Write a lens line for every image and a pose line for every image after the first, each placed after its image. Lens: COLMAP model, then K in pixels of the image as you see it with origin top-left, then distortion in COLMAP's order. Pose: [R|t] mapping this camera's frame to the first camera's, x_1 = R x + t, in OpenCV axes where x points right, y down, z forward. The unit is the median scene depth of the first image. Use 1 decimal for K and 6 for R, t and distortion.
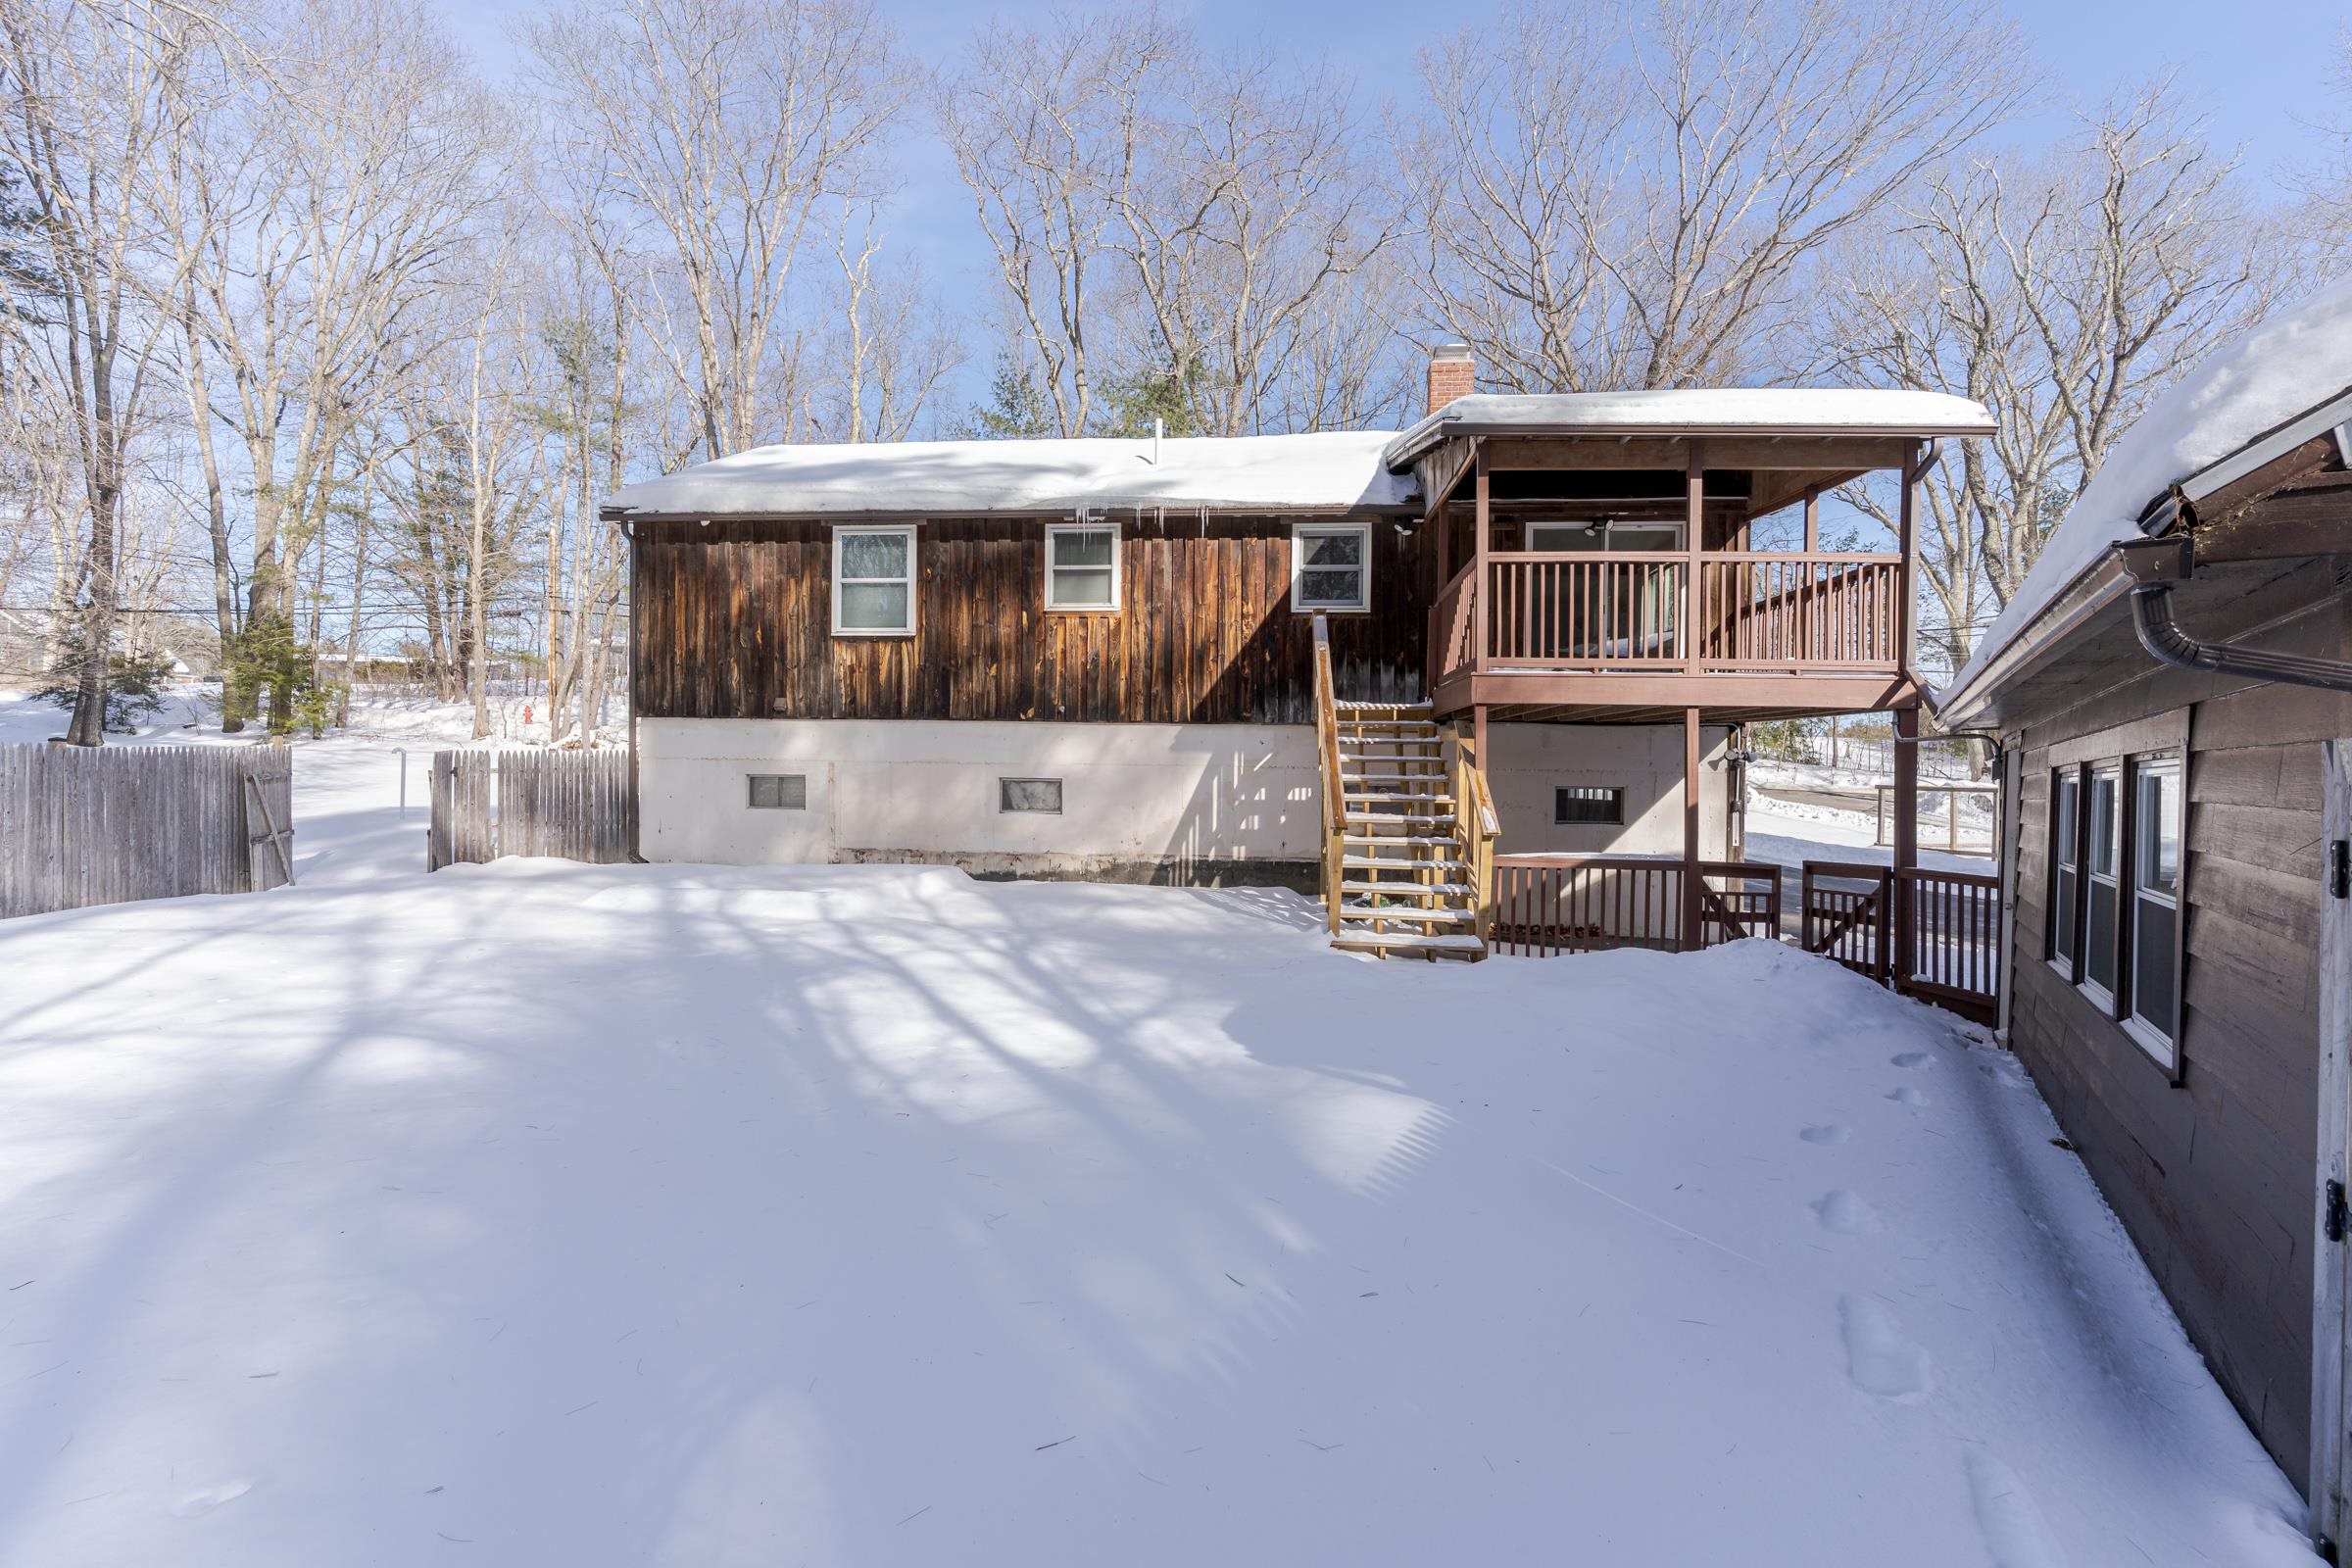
lens RADIAL K [[1126.3, 0, 1170.4], [0, 1126.3, 799.5], [0, 0, 1]] dist [0.000831, -0.001100]
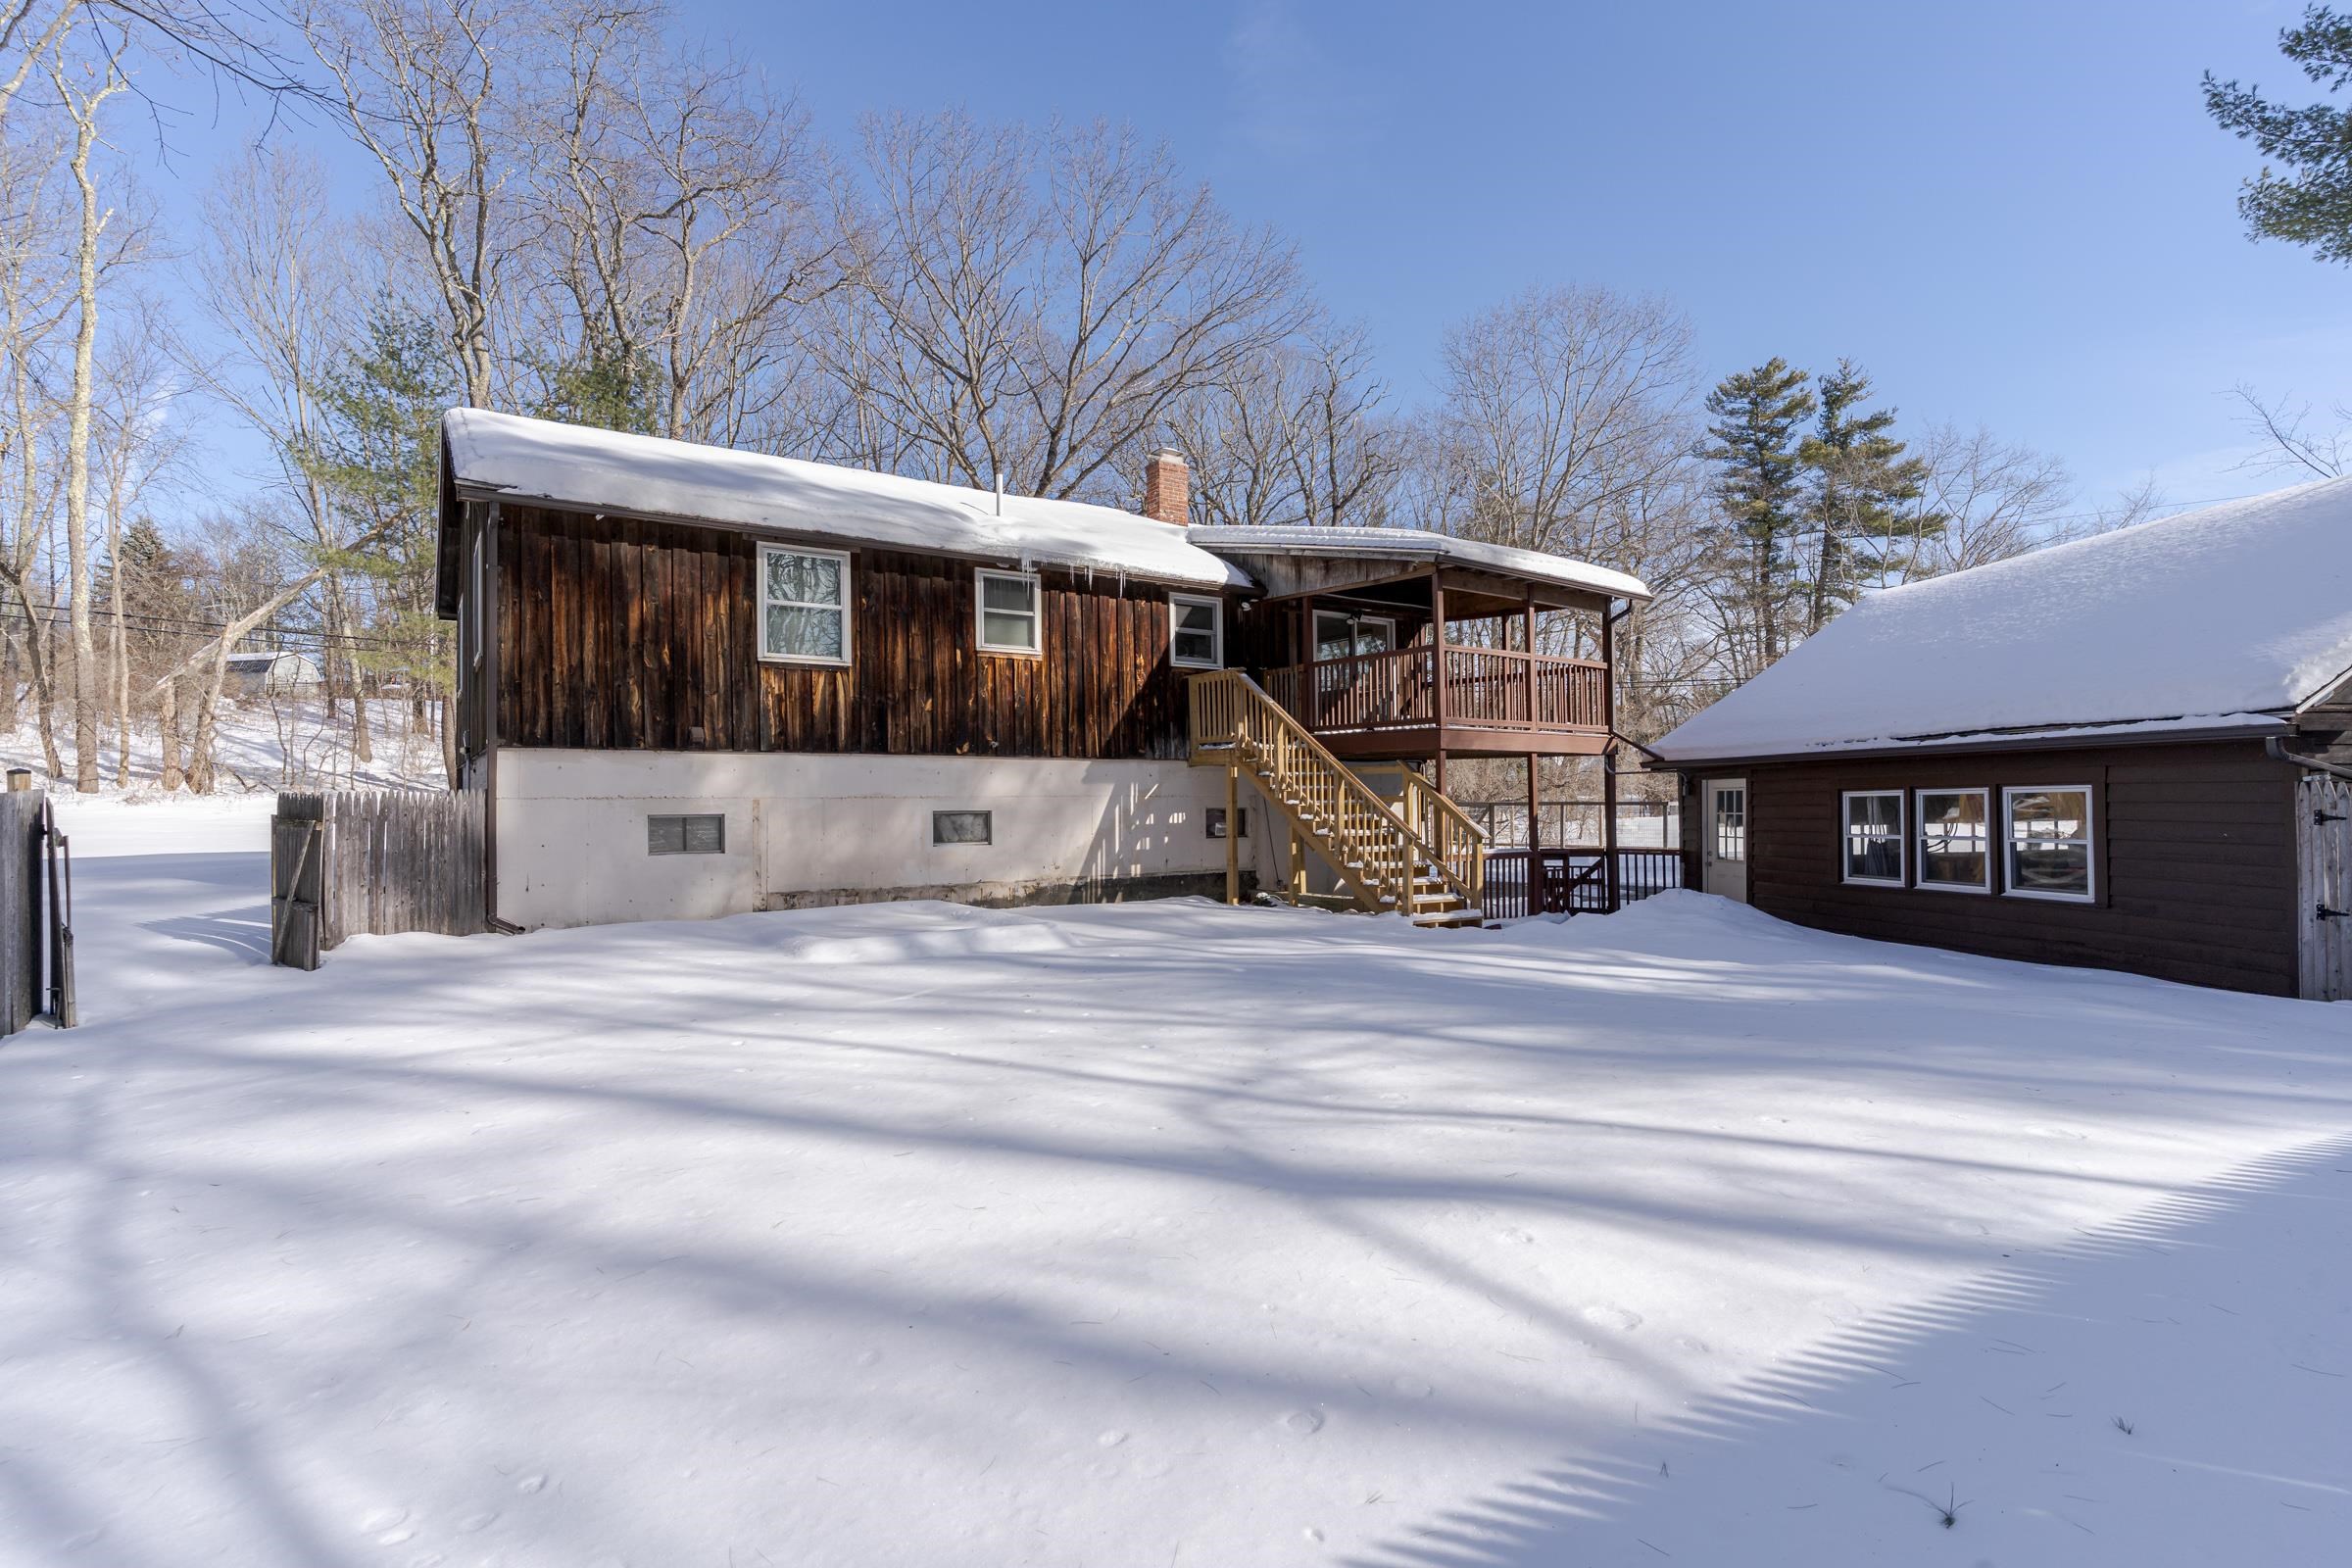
lens RADIAL K [[1126.3, 0, 1163.2], [0, 1126.3, 795.6], [0, 0, 1]] dist [0.000831, -0.001100]
pose [[0.764780, -0.017069, 0.644065, -0.647020], [0.034287, 0.999311, -0.014230, -0.011842], [-0.643378, 0.032965, 0.764838, 0.094532]]
